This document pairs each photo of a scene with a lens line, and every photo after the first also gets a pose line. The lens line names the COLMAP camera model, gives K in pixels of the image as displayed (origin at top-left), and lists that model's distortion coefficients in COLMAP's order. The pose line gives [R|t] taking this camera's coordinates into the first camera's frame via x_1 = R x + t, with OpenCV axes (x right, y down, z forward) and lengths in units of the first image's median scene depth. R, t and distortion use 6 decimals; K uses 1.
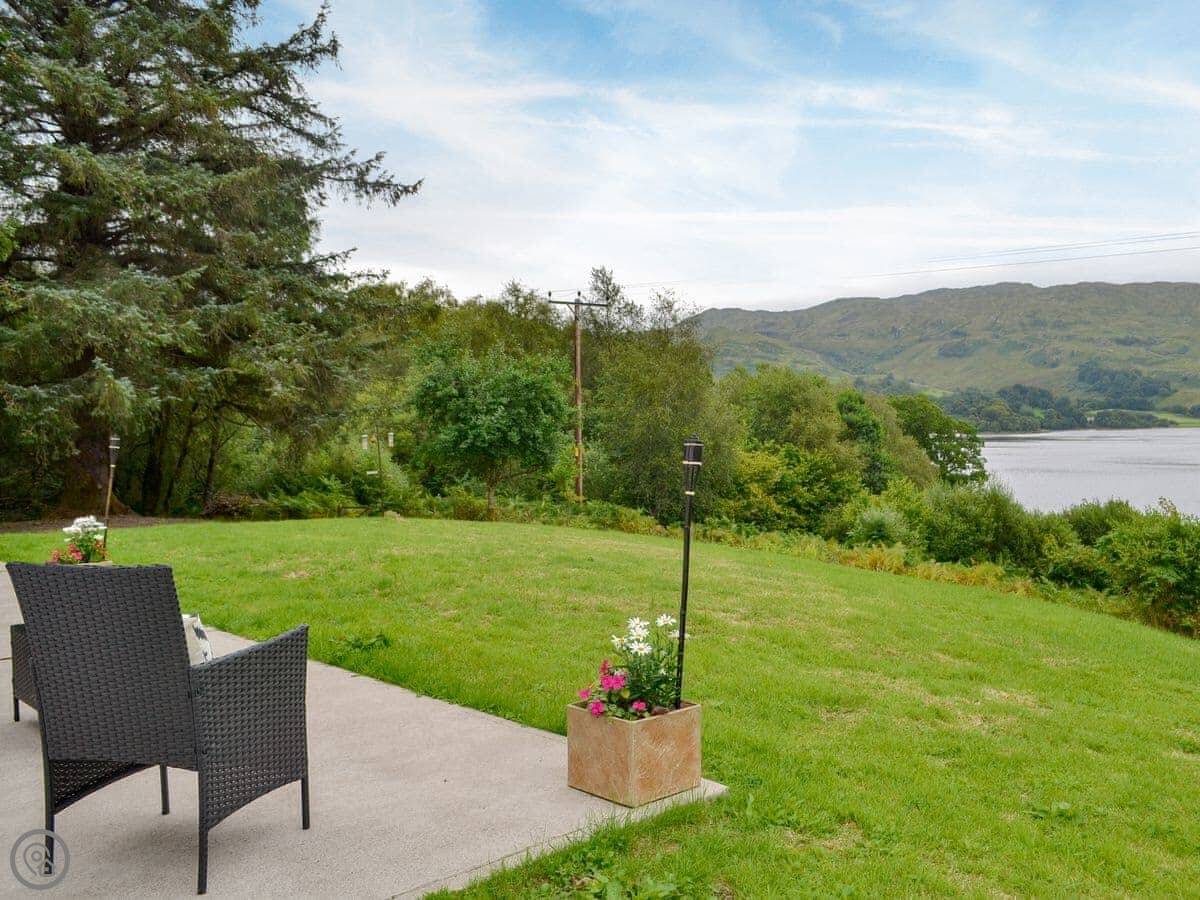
lens RADIAL K [[1112.8, 0, 599.1], [0, 1112.8, 445.7], [0, 0, 1]] dist [-0.012891, 0.000000]
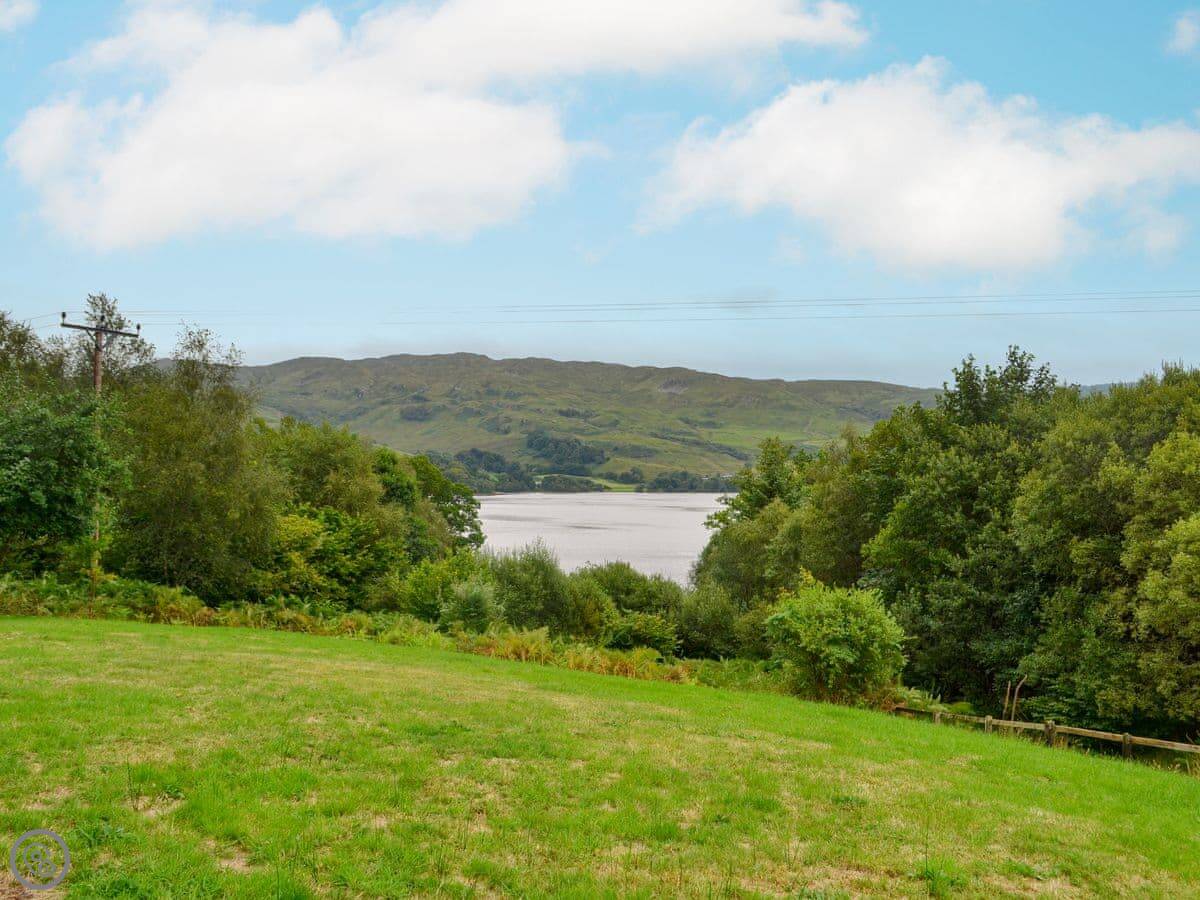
lens RADIAL K [[1112.8, 0, 605.2], [0, 1112.8, 440.2], [0, 0, 1]] dist [-0.012891, 0.000000]
pose [[0.887899, 0.036110, 0.458620, -0.047640], [-0.009162, 0.998105, -0.060849, -0.002939], [-0.459948, 0.049826, 0.886547, 0.099637]]
